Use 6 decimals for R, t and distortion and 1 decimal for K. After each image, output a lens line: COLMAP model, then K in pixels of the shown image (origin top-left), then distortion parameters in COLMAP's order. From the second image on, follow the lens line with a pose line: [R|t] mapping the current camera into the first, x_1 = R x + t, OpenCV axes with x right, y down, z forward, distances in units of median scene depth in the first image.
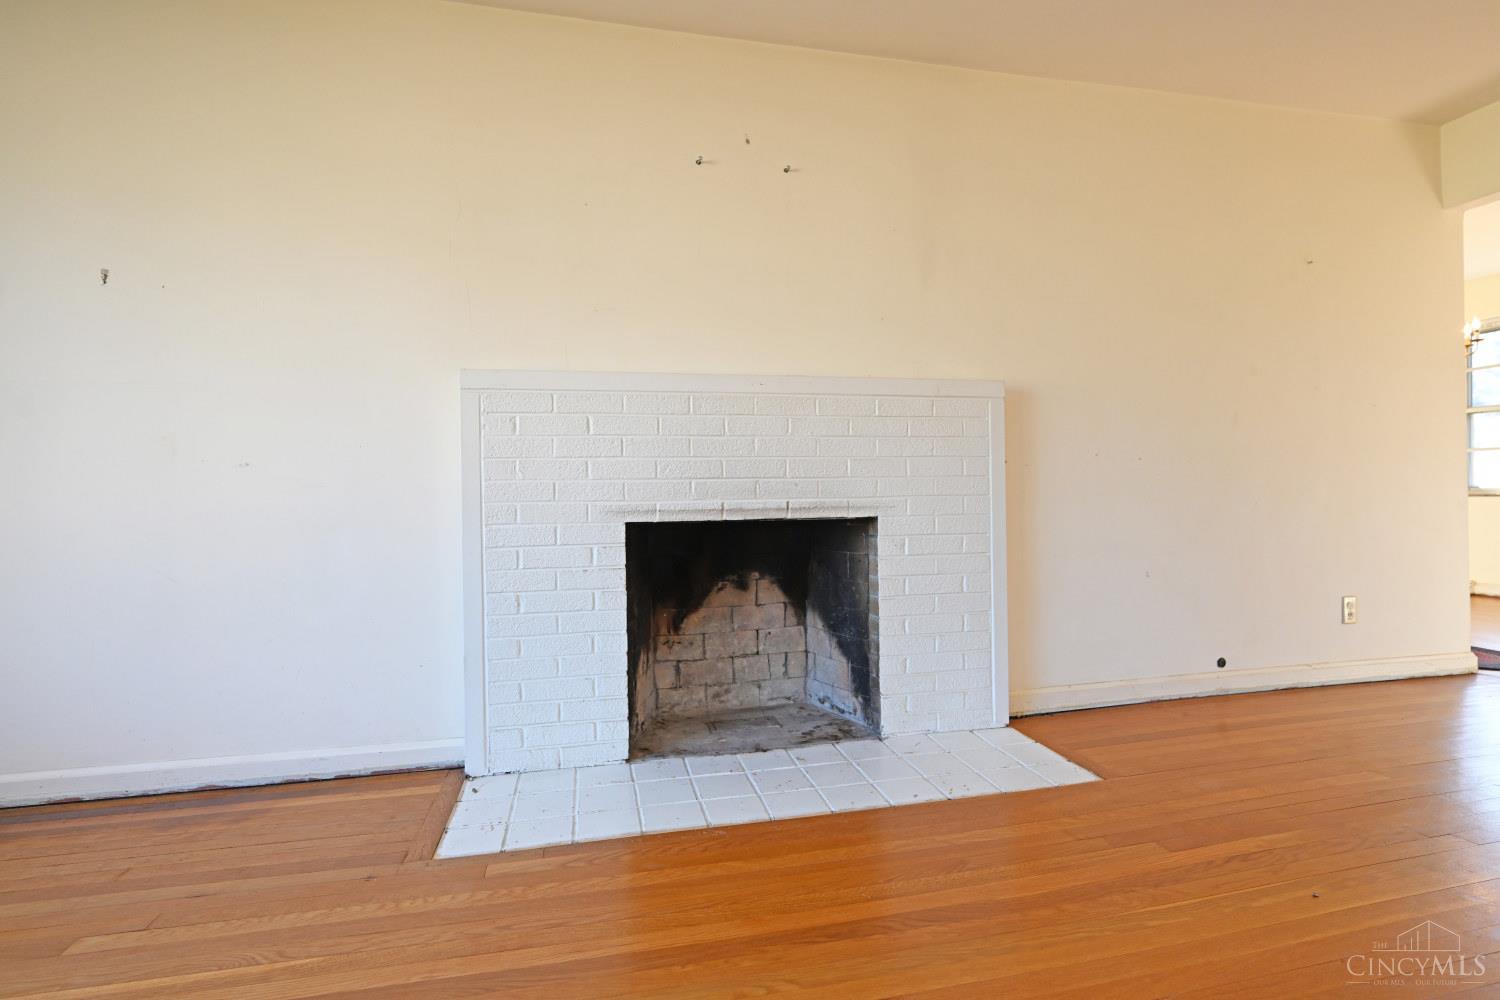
lens RADIAL K [[723.2, 0, 750.0], [0, 723.2, 500.0], [0, 0, 1]] dist [-0.002310, -0.000264]
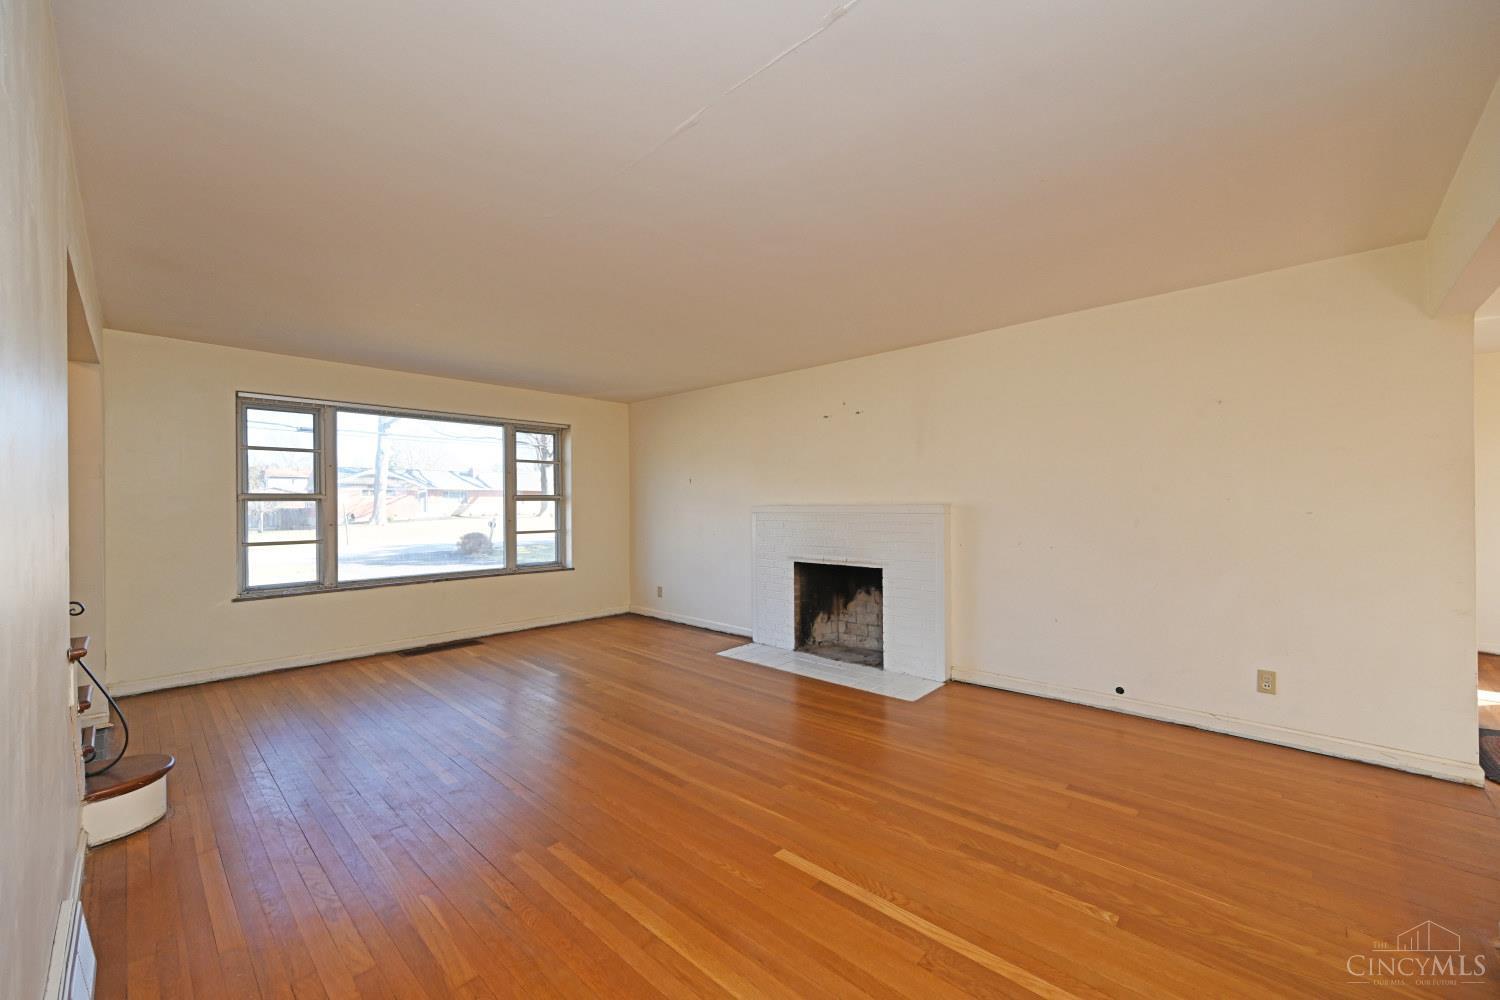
lens RADIAL K [[597.6, 0, 743.4], [0, 597.6, 502.7], [0, 0, 1]] dist [-0.000778, -0.000018]
pose [[0.549334, 0.009802, -0.835545, 1.306895], [-0.000571, 0.999935, 0.011355, -0.176613], [0.835602, -0.005761, 0.549305, -0.311747]]
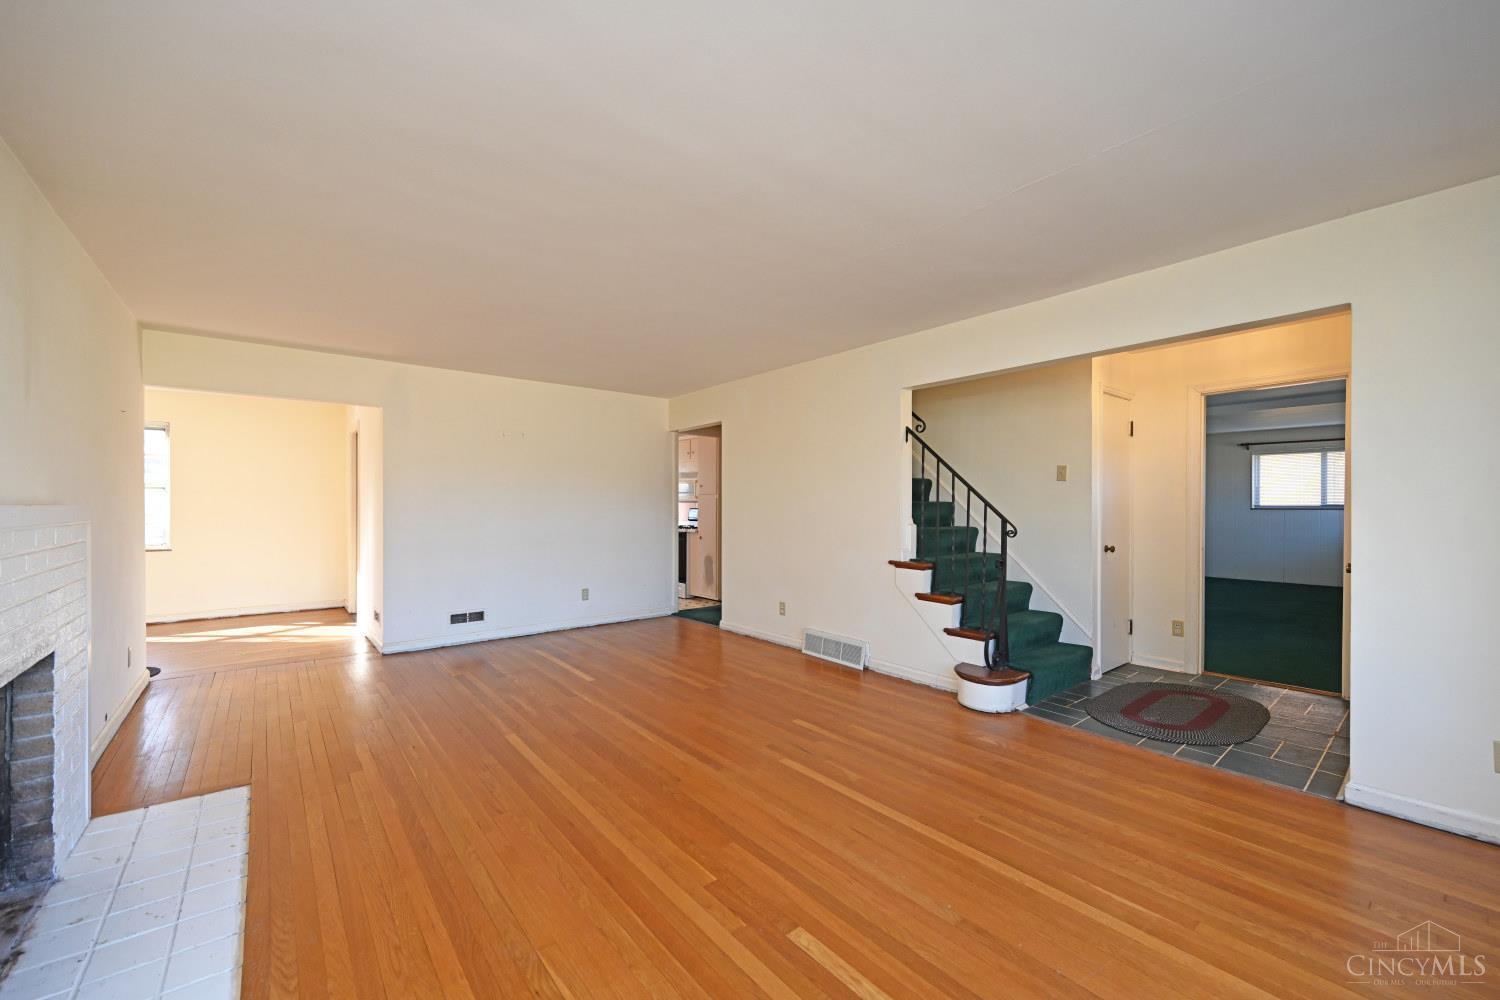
lens RADIAL K [[597.6, 0, 743.4], [0, 597.6, 502.7], [0, 0, 1]] dist [-0.000778, -0.000018]
pose [[-0.442139, 0.016540, 0.896794, -0.853864], [0.009589, 0.999860, -0.013713, -0.138679], [-0.896896, 0.002537, -0.442235, 0.476800]]
